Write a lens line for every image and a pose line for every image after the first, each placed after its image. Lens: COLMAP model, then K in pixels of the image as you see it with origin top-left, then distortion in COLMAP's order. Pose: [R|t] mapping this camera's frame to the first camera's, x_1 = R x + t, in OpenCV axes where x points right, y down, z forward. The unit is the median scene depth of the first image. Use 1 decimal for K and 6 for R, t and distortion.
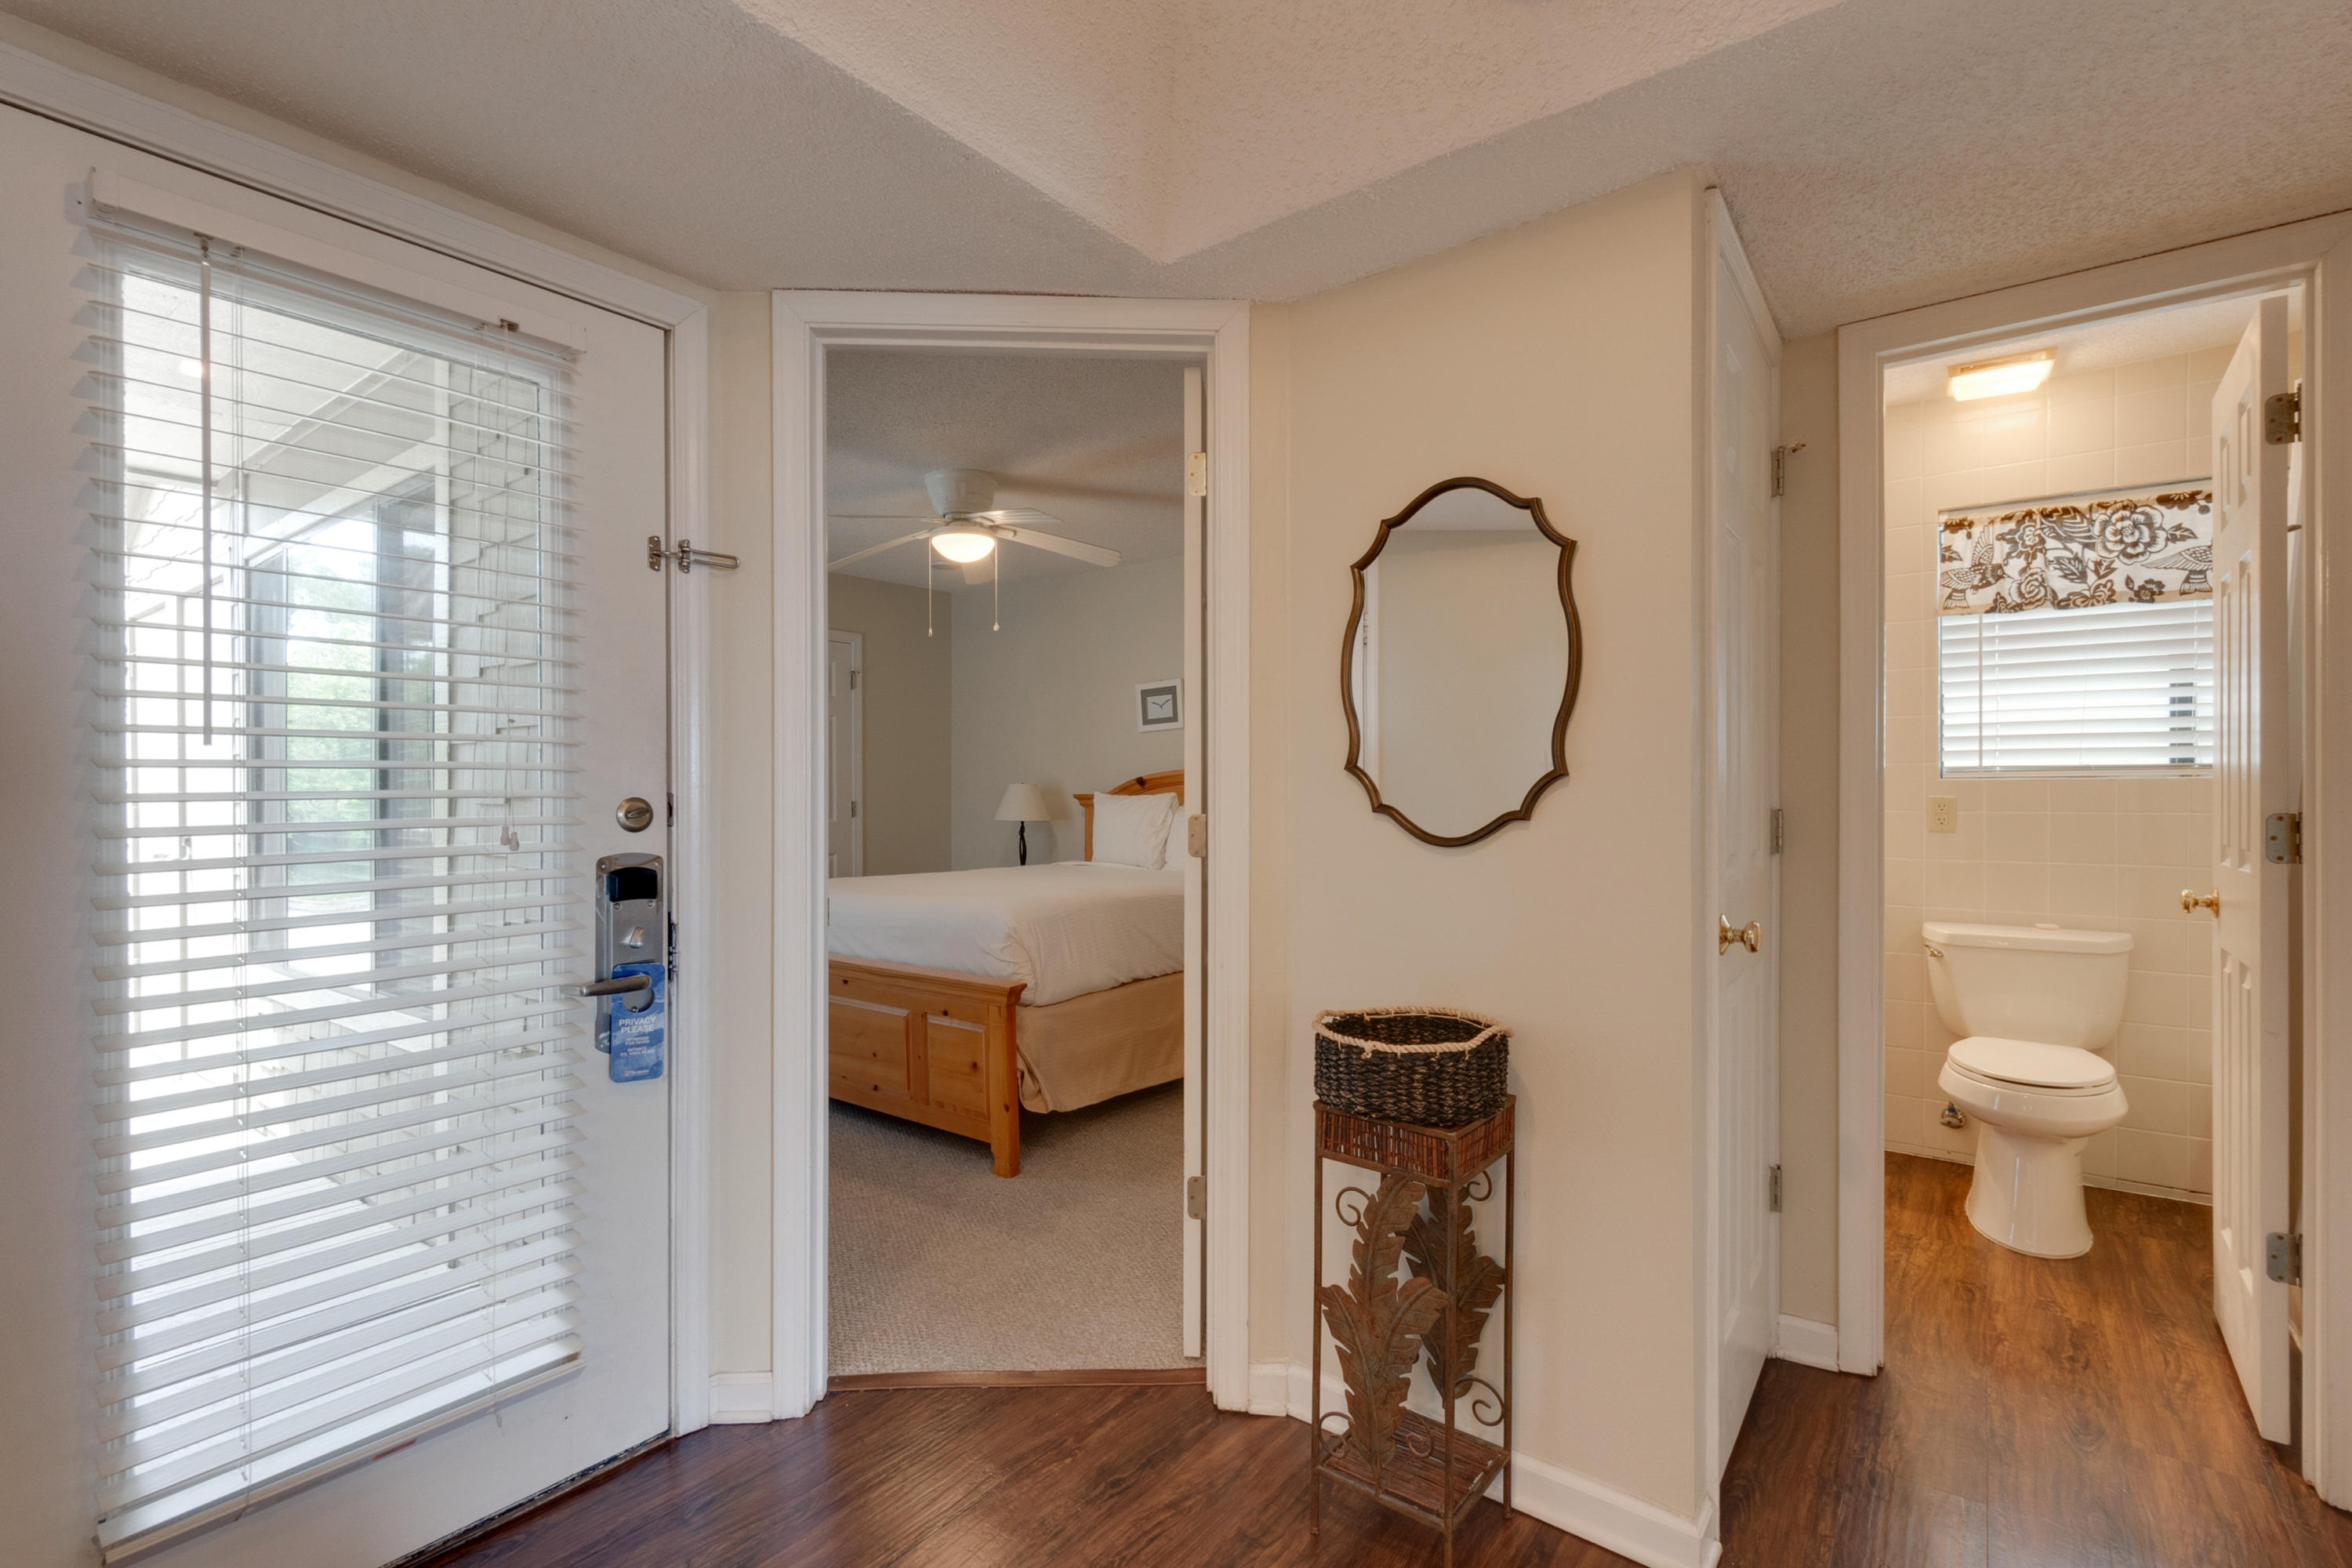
lens RADIAL K [[1034.4, 0, 1156.3], [0, 1034.4, 792.4], [0, 0, 1]] dist [-0.002383, -0.000583]
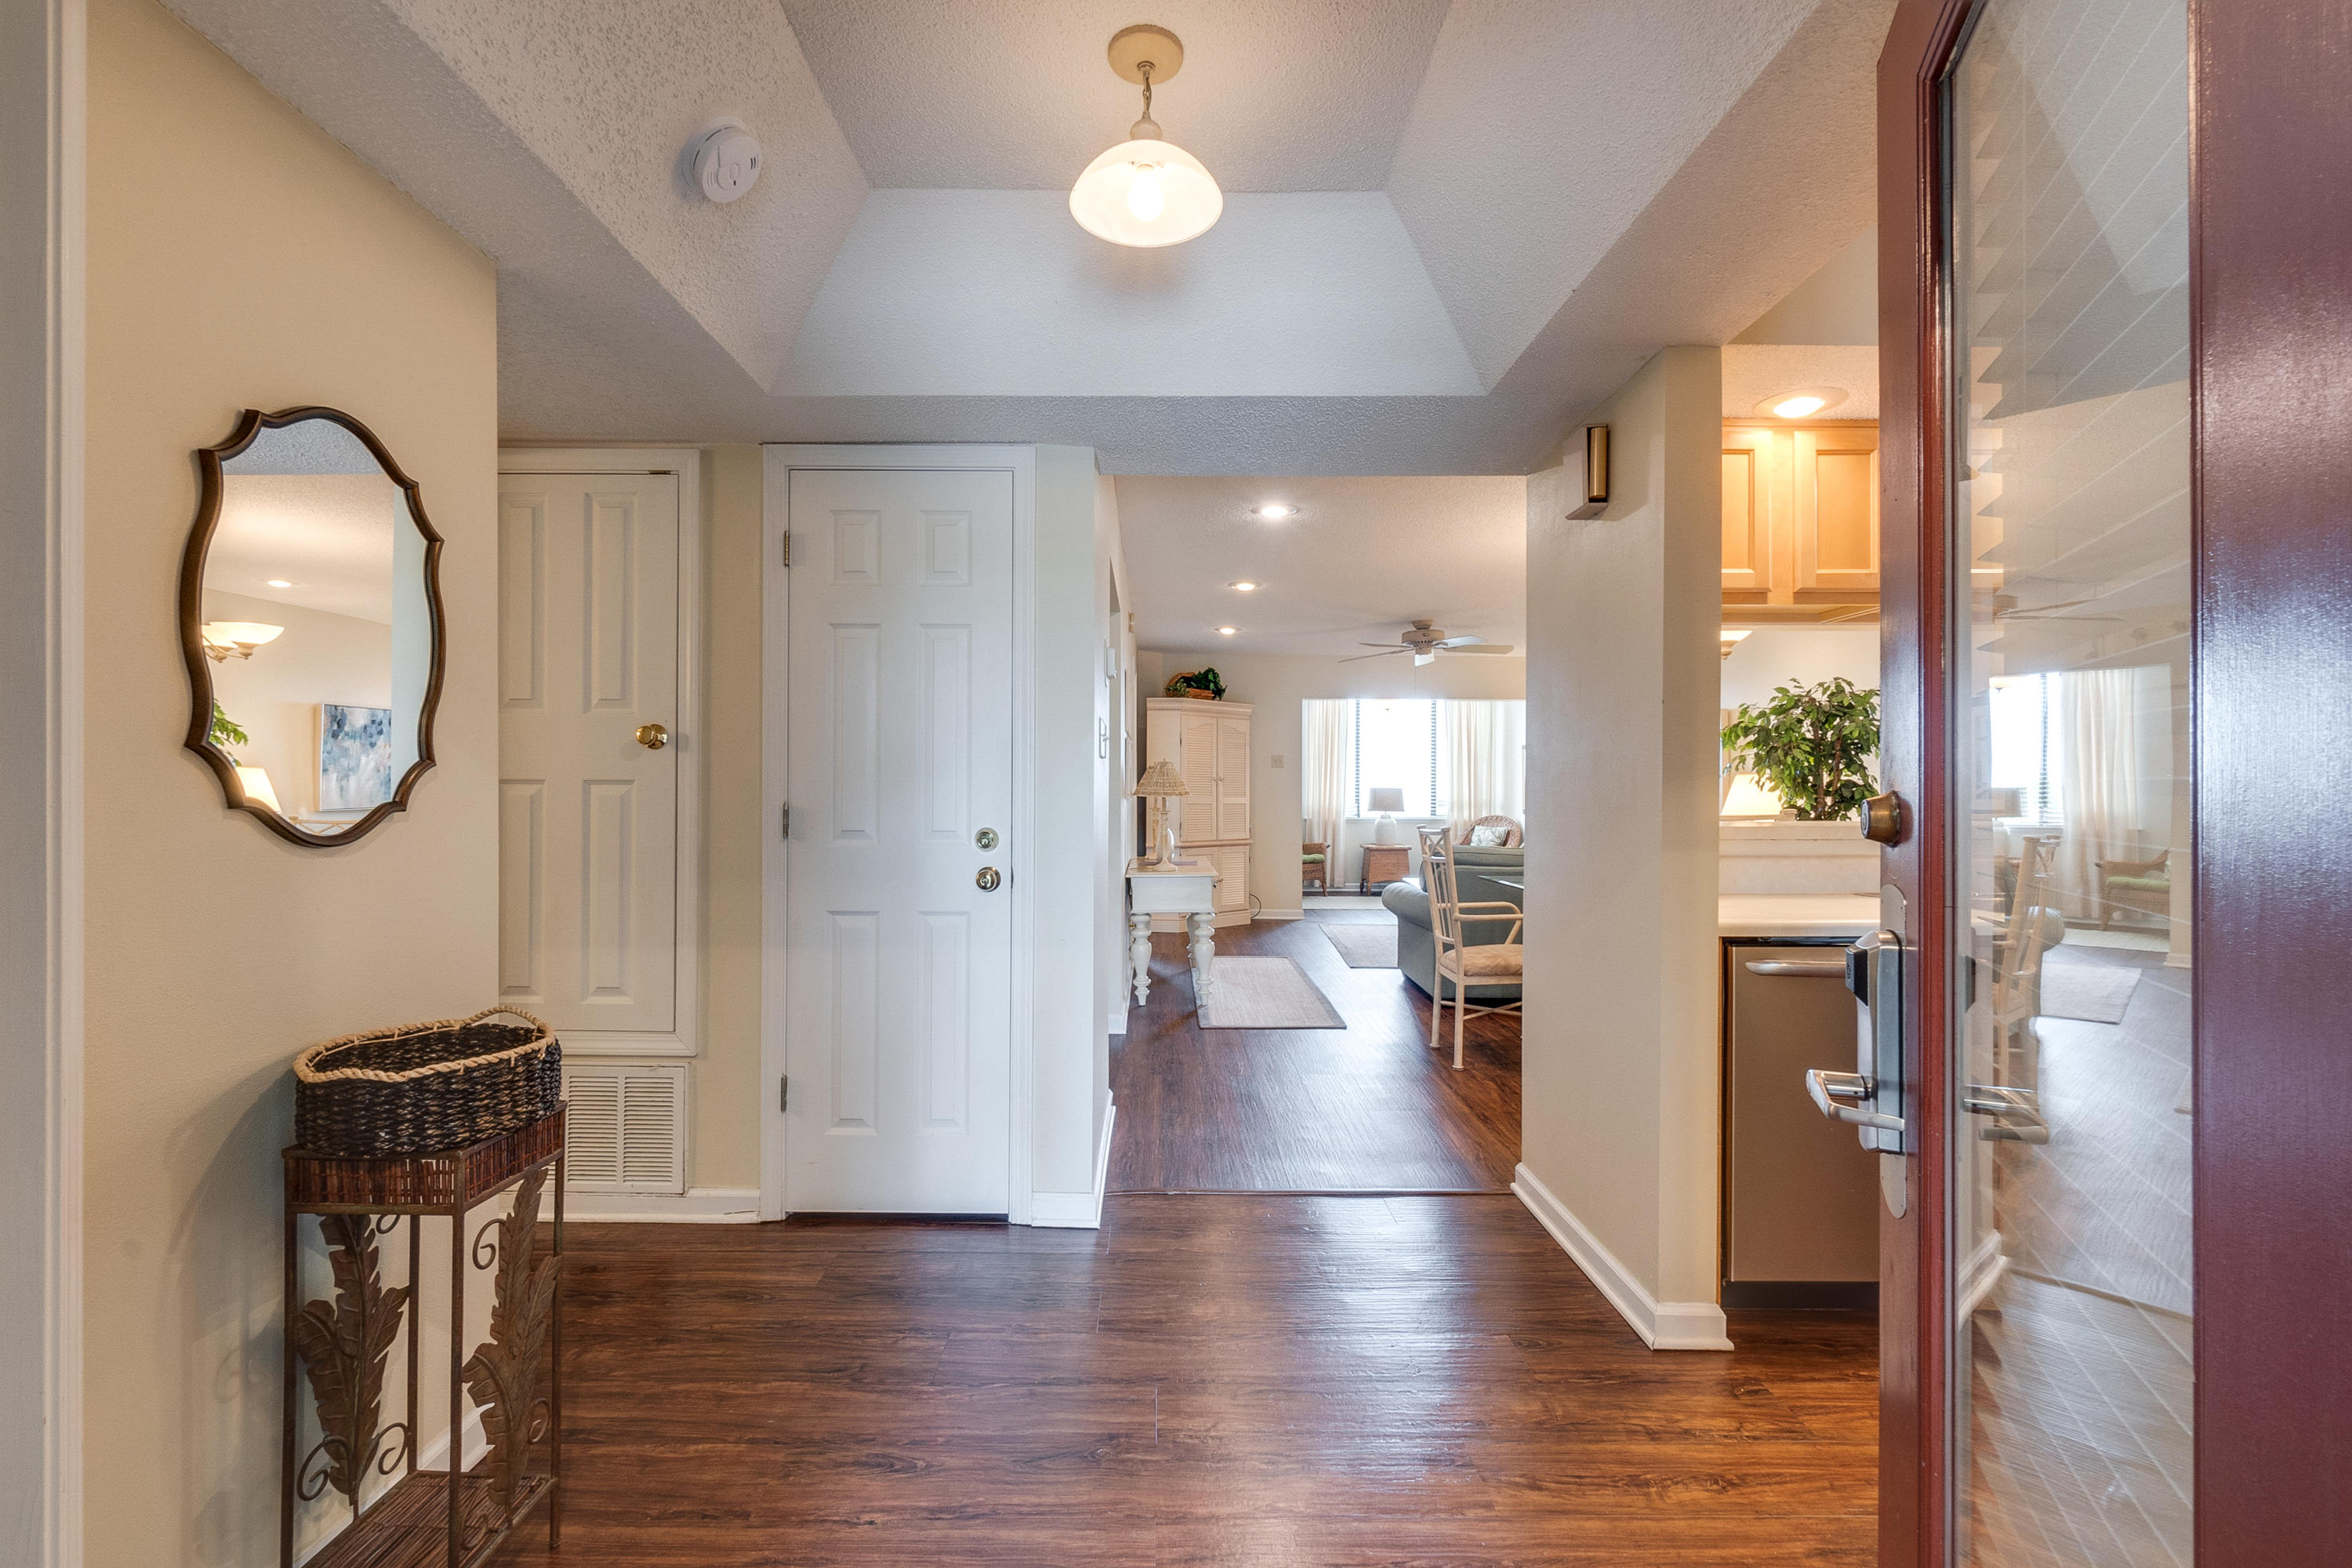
lens RADIAL K [[1034.4, 0, 1167.5], [0, 1034.4, 792.5], [0, 0, 1]] dist [-0.002383, -0.000583]
pose [[-0.612899, -0.009152, 0.790108, -0.832404], [0.001638, 0.999916, 0.012852, -0.000526], [-0.790160, 0.009171, -0.612833, 1.028988]]
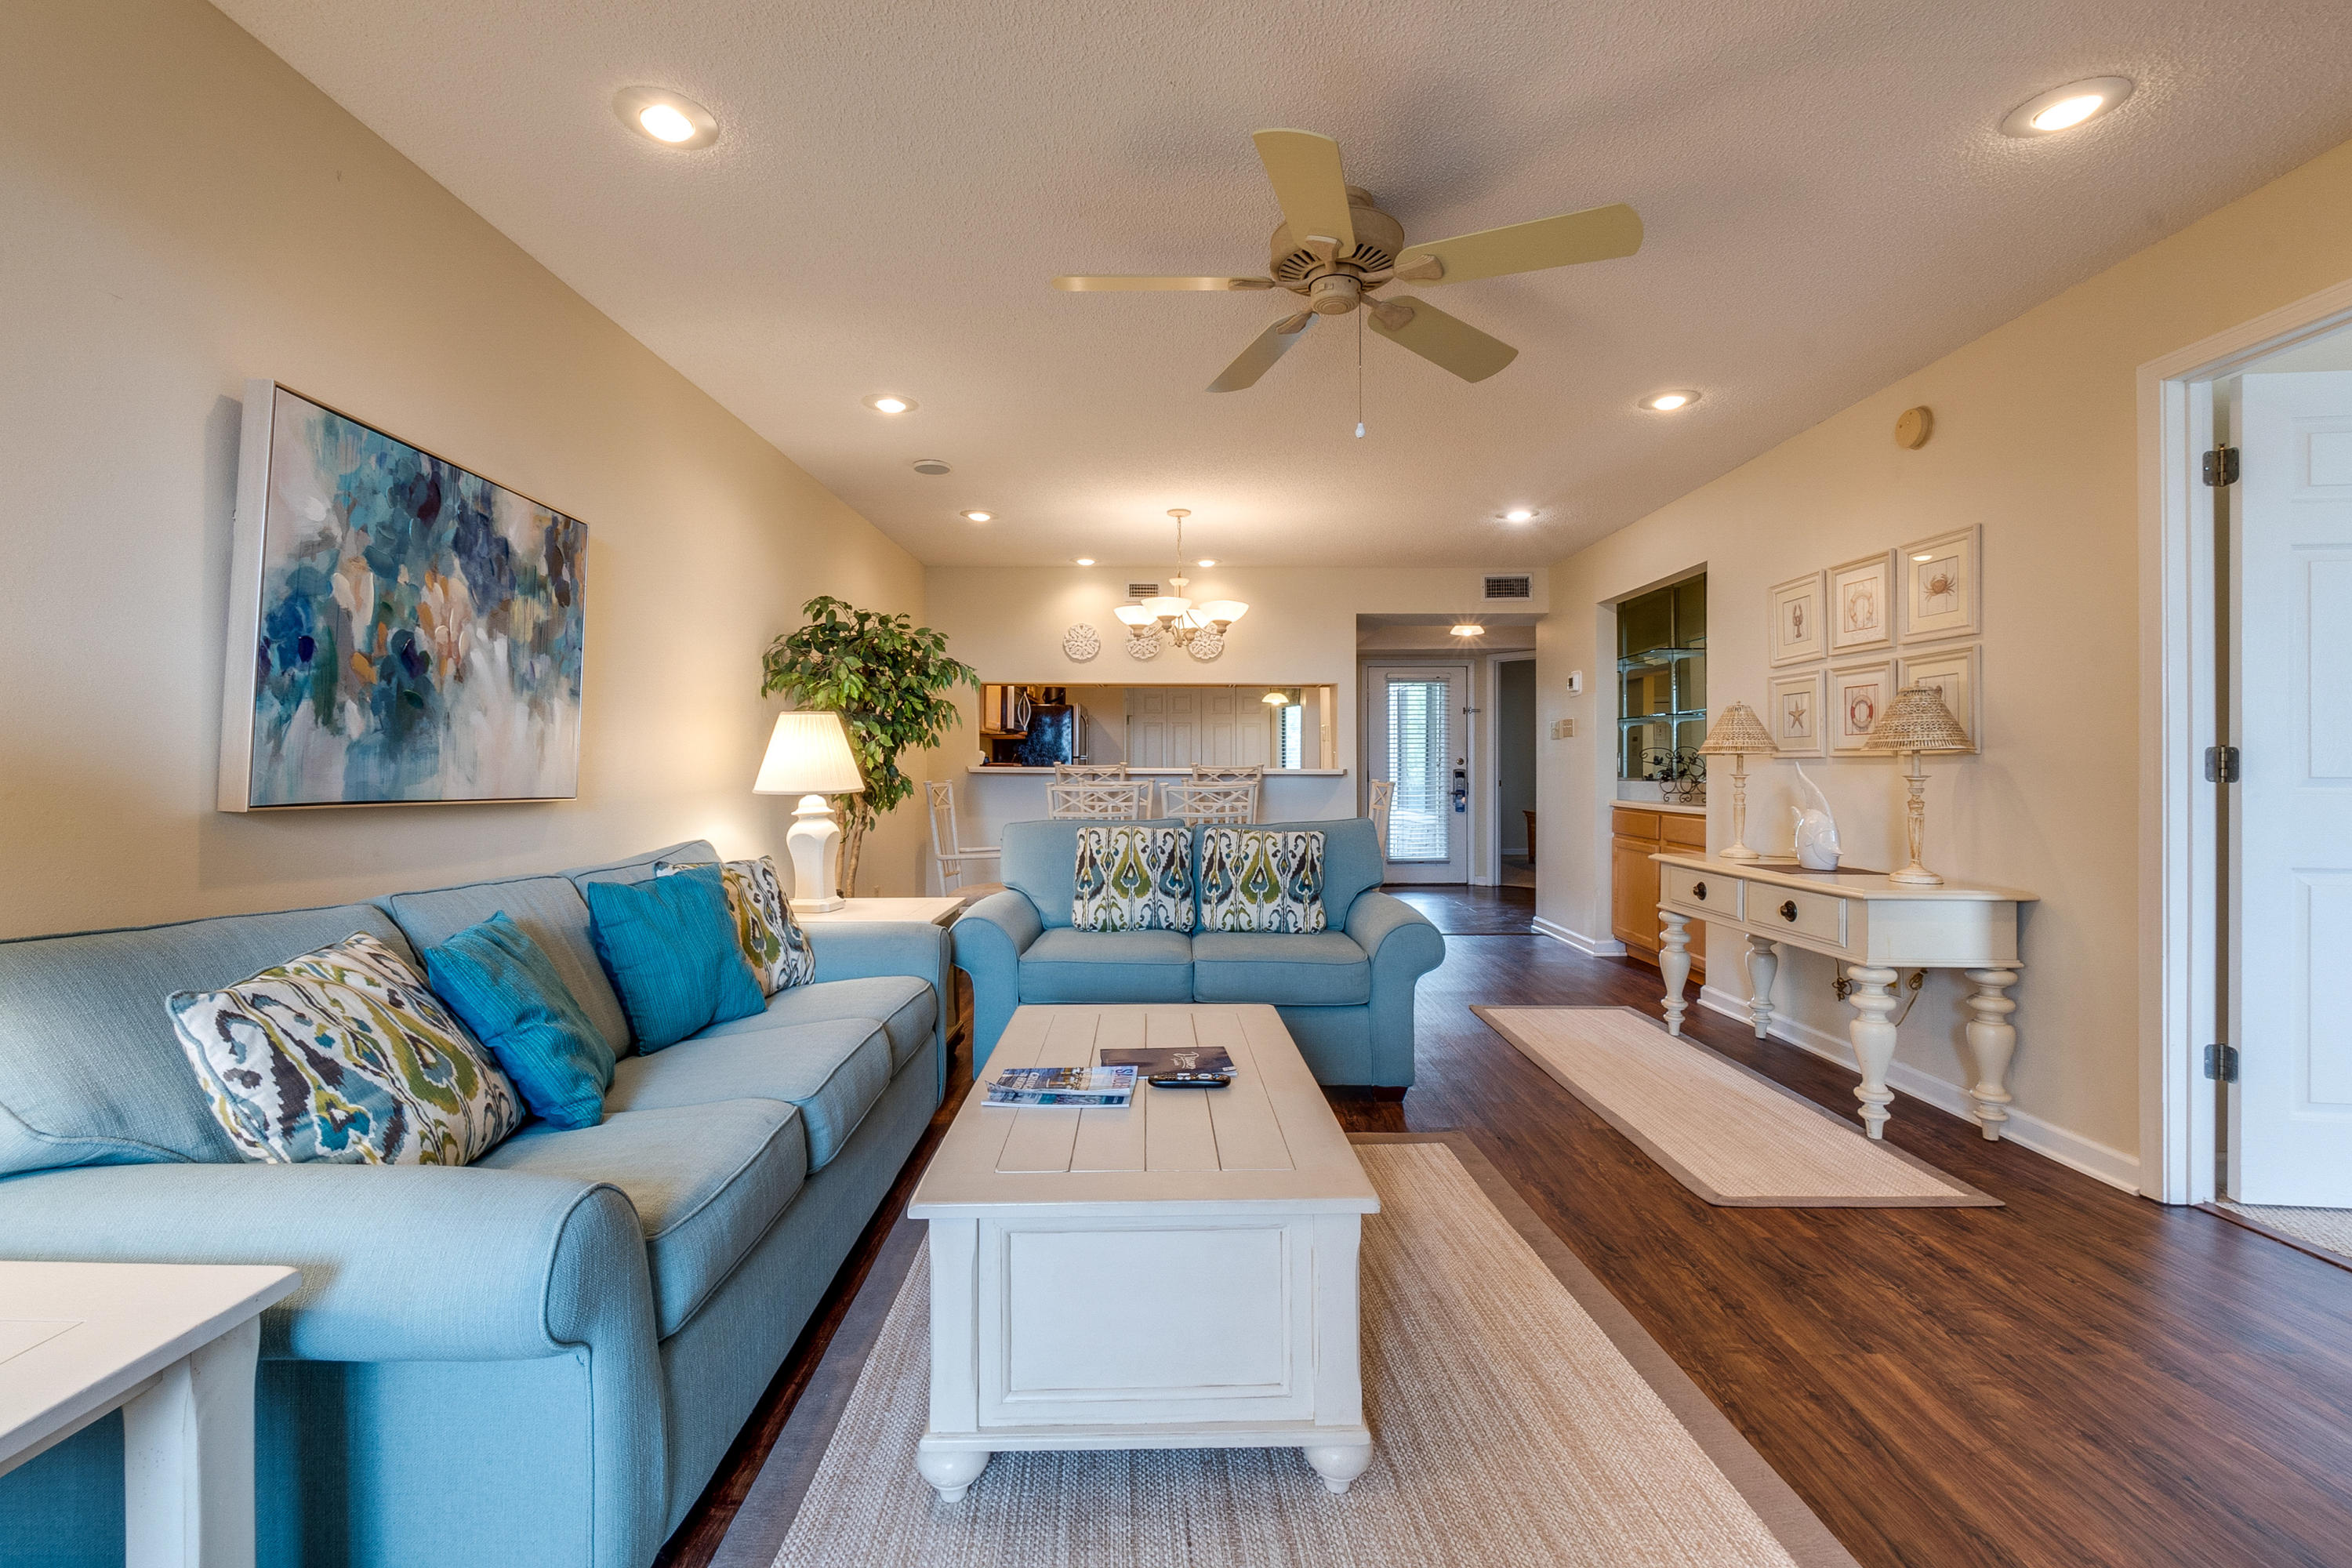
lens RADIAL K [[1034.4, 0, 1168.0], [0, 1034.4, 758.9], [0, 0, 1]] dist [-0.002383, -0.000583]
pose [[0.597496, -0.012259, -0.801778, 2.886129], [-0.006094, 0.999785, -0.019828, 0.118526], [0.801849, 0.016734, 0.597293, -3.439435]]
